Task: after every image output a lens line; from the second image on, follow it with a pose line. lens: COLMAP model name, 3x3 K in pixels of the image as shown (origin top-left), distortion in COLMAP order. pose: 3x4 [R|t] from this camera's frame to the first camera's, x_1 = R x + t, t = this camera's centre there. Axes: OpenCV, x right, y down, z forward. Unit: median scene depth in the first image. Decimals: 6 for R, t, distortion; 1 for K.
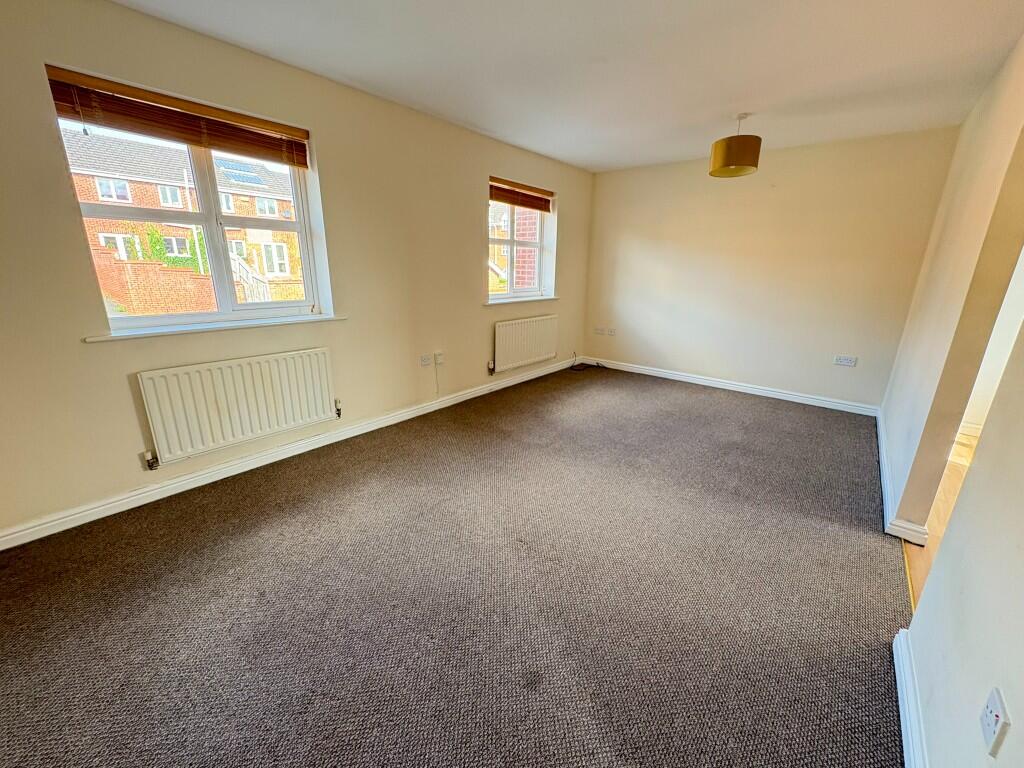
lens RADIAL K [[407.1, 0, 517.1], [0, 407.1, 389.4], [0, 0, 1]] dist [0.001556, 0.000240]
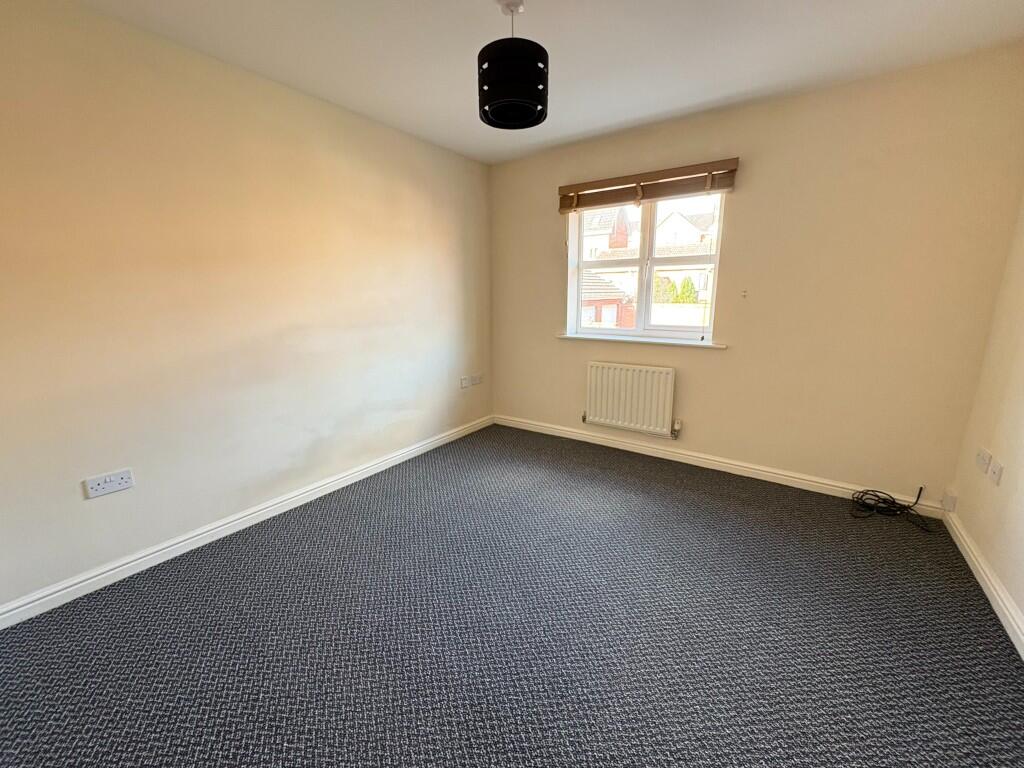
lens RADIAL K [[407.1, 0, 518.5], [0, 407.1, 379.7], [0, 0, 1]] dist [0.001556, 0.000240]
pose [[0.054872, 0.204556, -0.977316, 0.658926], [-0.256040, 0.948946, 0.184243, -0.214326], [0.965108, 0.240122, 0.104445, 0.680653]]
